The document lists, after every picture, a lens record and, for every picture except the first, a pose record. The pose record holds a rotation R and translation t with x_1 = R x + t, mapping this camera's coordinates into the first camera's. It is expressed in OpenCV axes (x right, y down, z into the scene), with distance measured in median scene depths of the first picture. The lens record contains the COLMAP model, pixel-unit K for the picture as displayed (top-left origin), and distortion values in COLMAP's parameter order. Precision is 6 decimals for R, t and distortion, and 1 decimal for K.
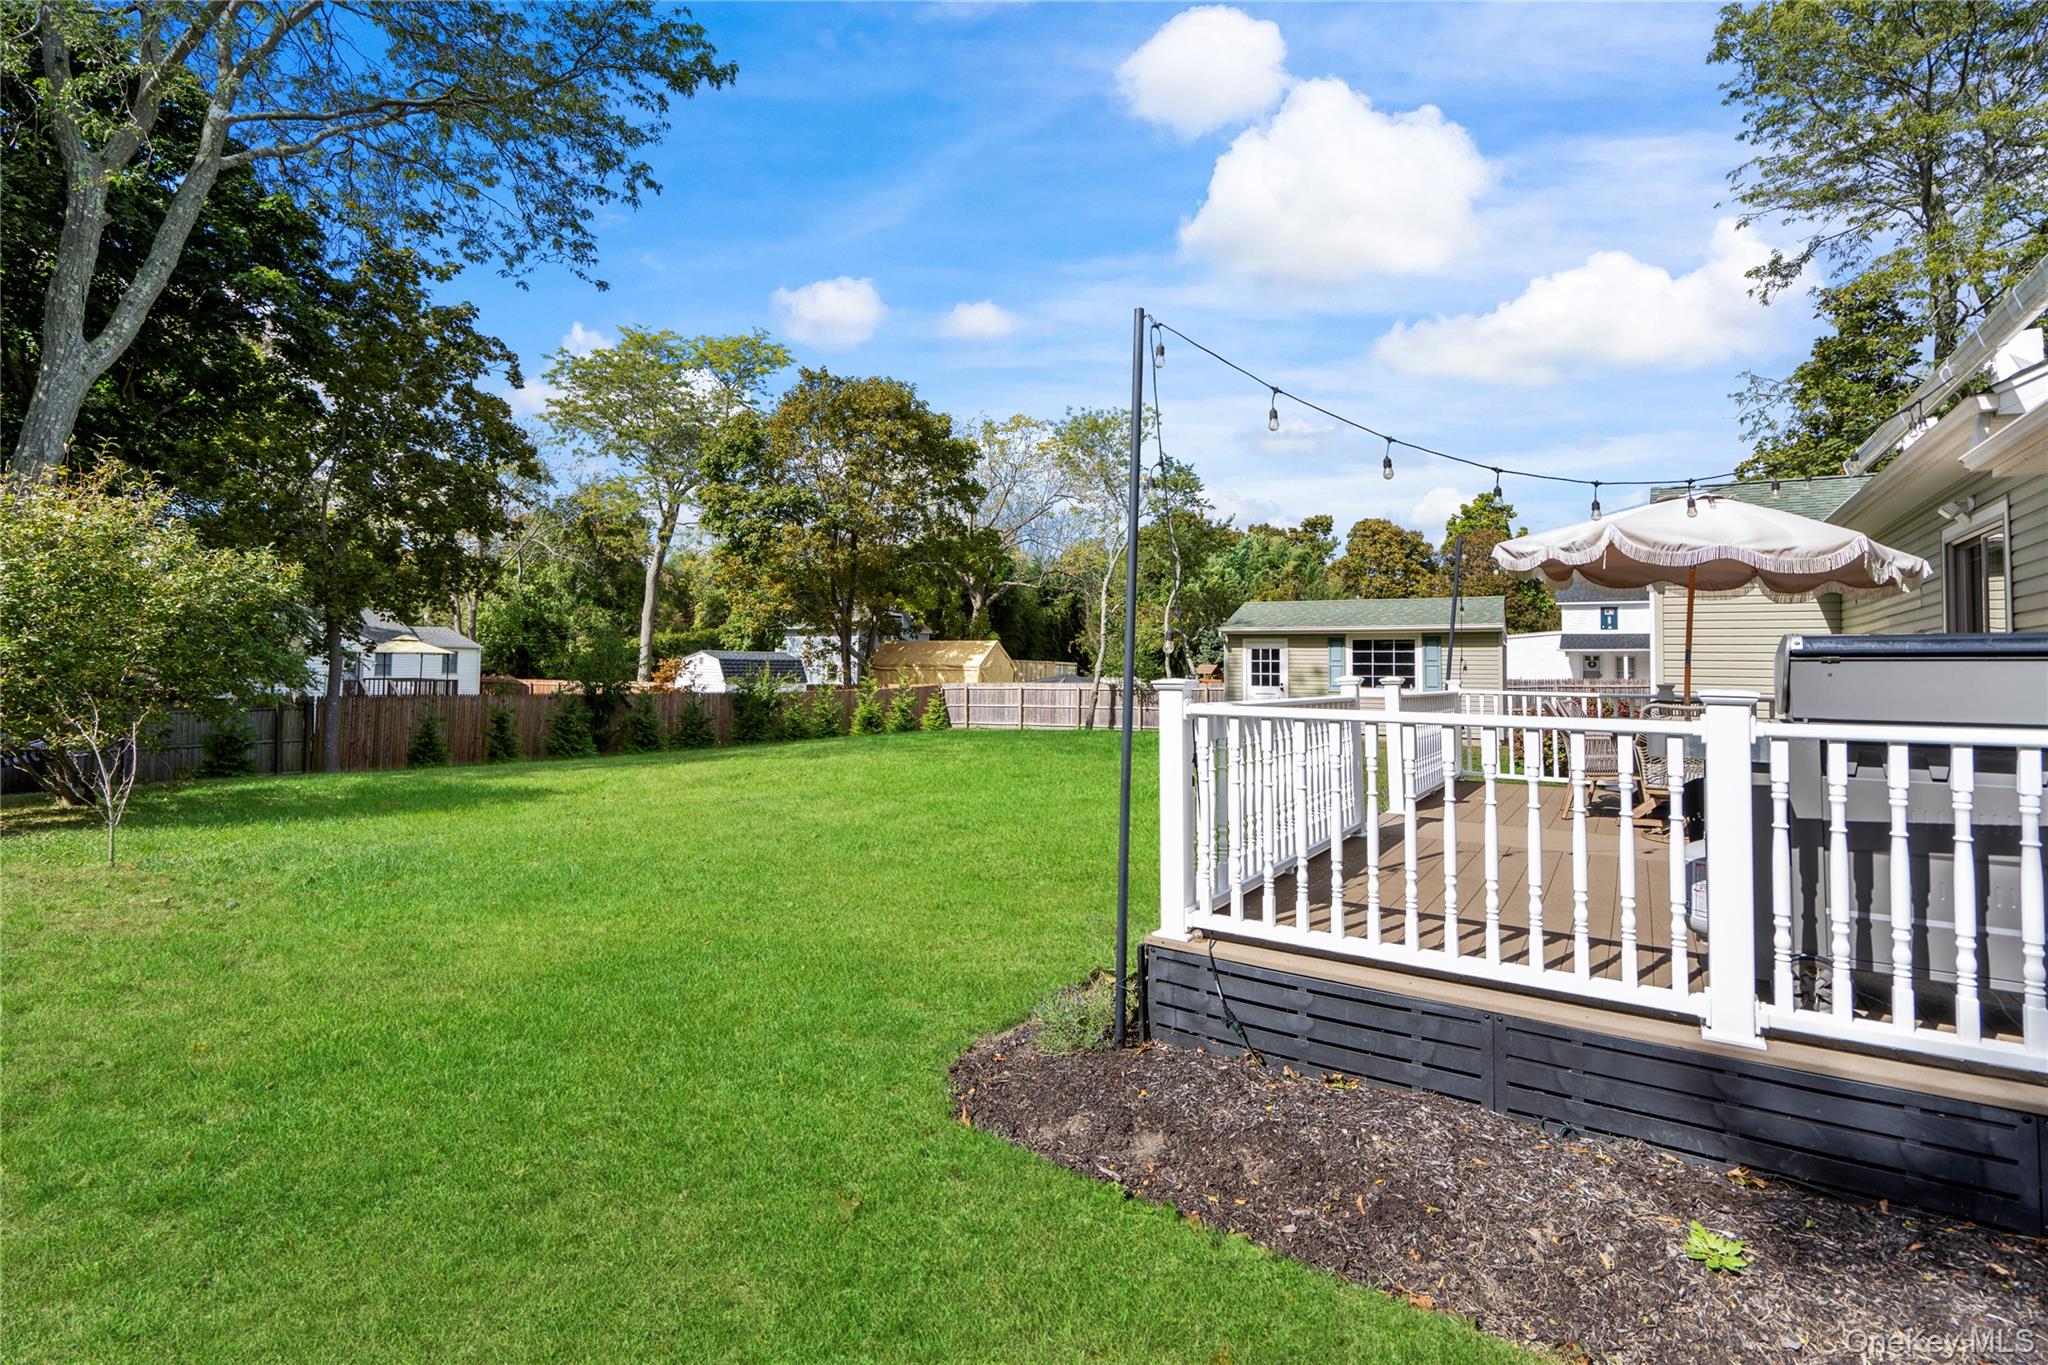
lens RADIAL K [[926.9, 0, 1024.0], [0, 926.9, 682.5], [0, 0, 1]] dist [-0.004113, -0.000201]
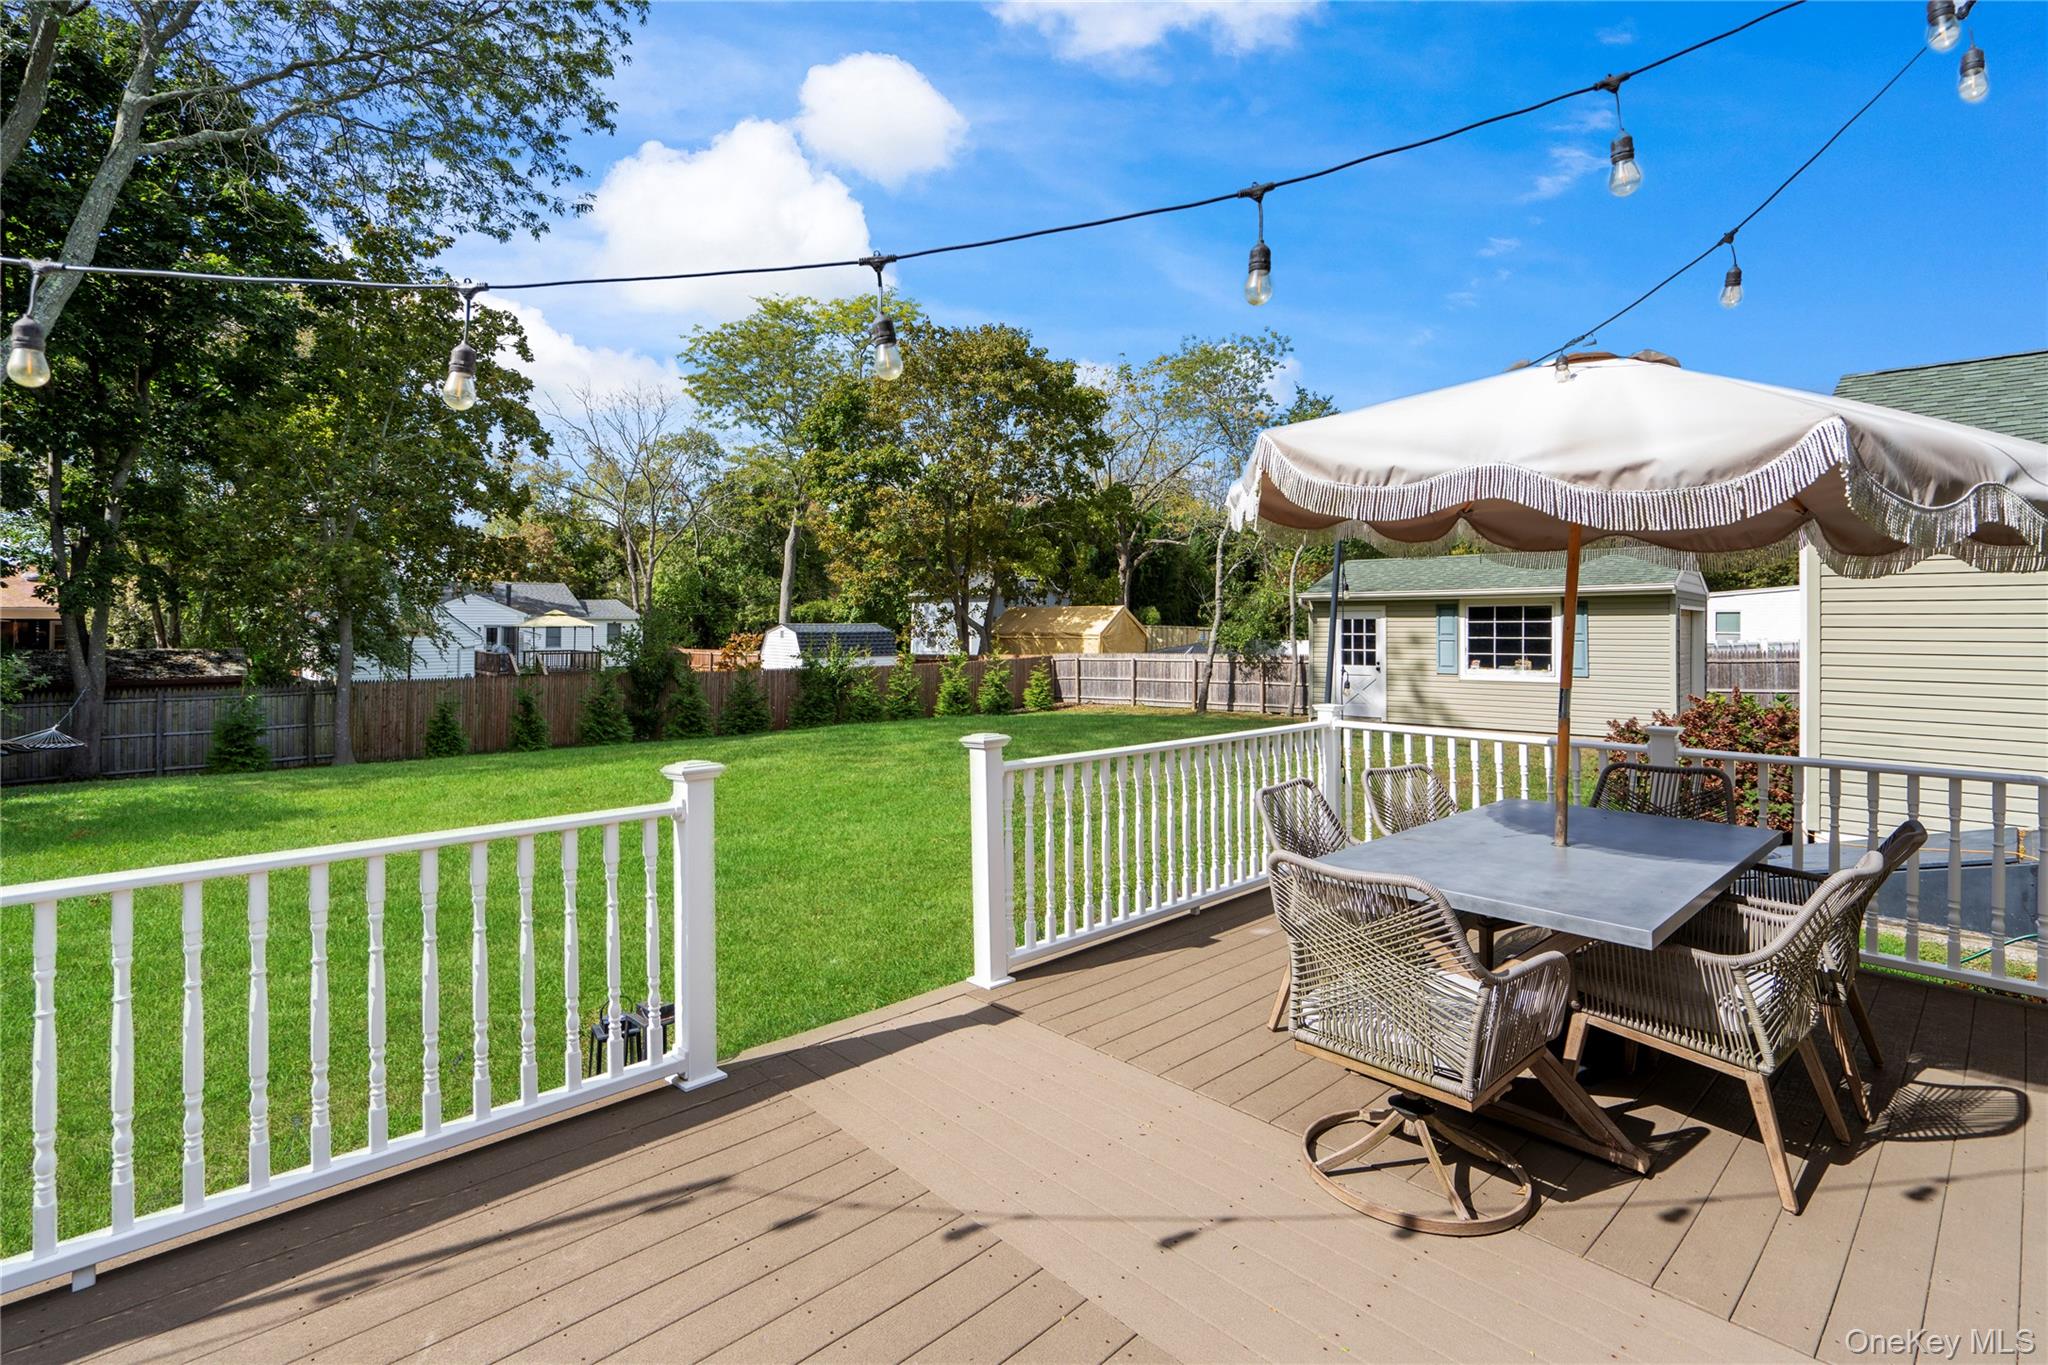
lens RADIAL K [[956.9, 0, 1013.9], [0, 956.9, 650.9], [0, 0, 1]] dist [0.000834, 0.000496]
pose [[0.974932, -0.005300, -0.222438, 0.085779], [0.007072, 0.999949, 0.007170, -0.009340], [0.222389, -0.008564, 0.974921, 0.067461]]
